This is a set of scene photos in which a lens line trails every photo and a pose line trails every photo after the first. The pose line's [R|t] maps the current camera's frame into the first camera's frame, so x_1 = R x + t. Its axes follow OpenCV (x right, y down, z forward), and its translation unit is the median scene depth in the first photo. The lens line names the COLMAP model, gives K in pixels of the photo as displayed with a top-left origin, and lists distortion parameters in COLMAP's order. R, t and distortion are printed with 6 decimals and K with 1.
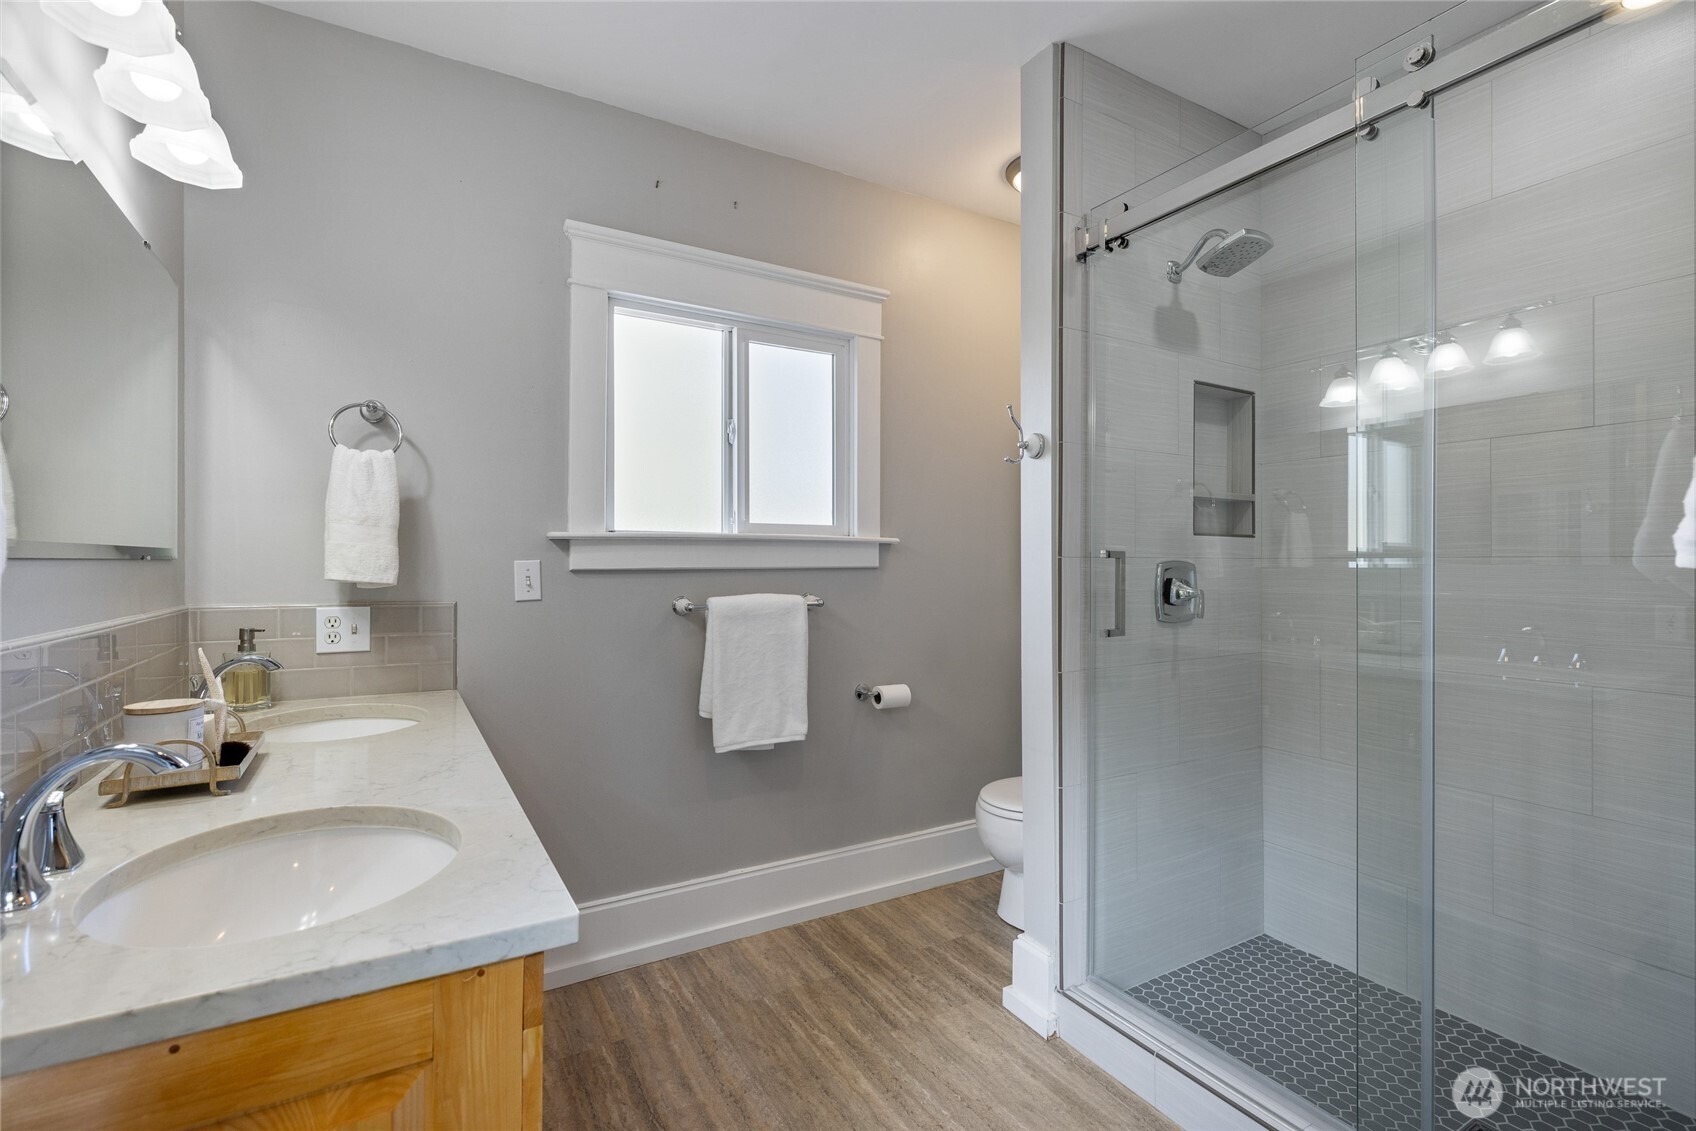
lens RADIAL K [[778.0, 0, 849.9], [0, 778.0, 562.9], [0, 0, 1]] dist [0.000275, 0.000342]
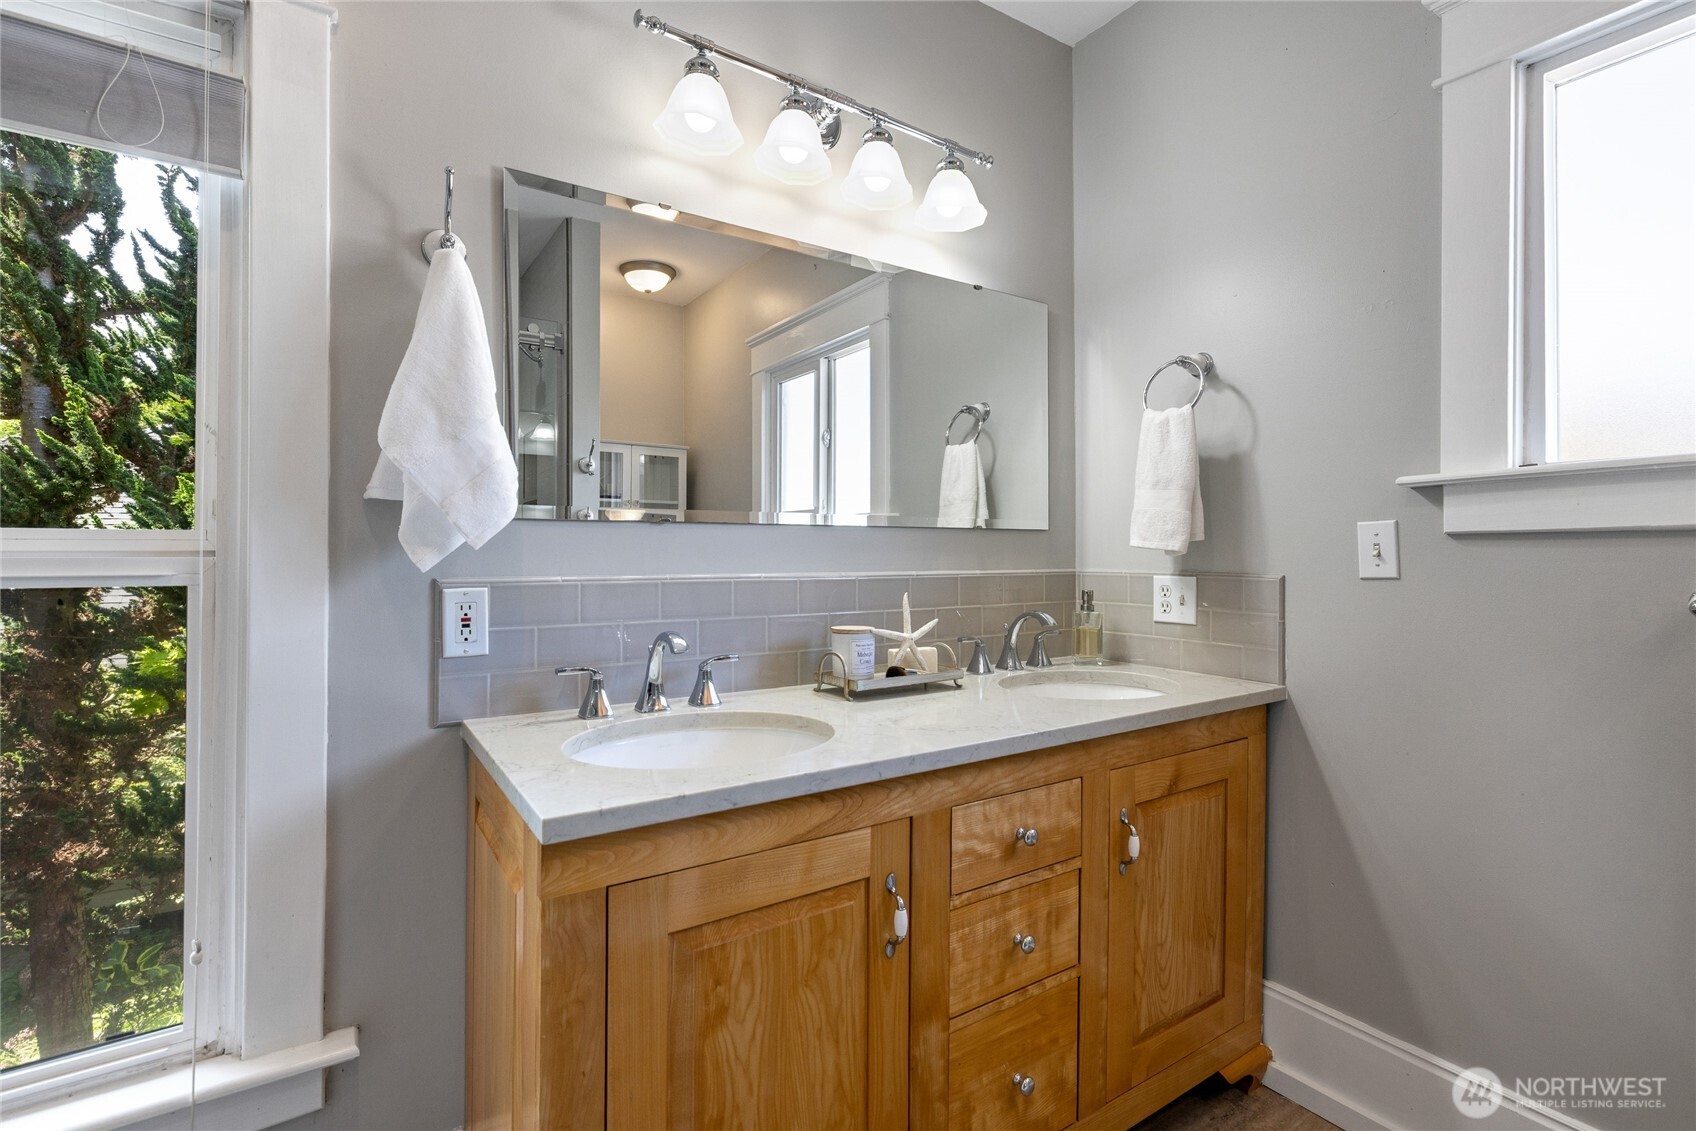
lens RADIAL K [[778.0, 0, 847.9], [0, 778.0, 558.3], [0, 0, 1]] dist [0.000275, 0.000342]
pose [[0.054440, -0.001463, -0.998516, 0.275997], [-0.003645, 0.999992, -0.001664, 0.035767], [0.998510, 0.003730, 0.054434, 0.515241]]
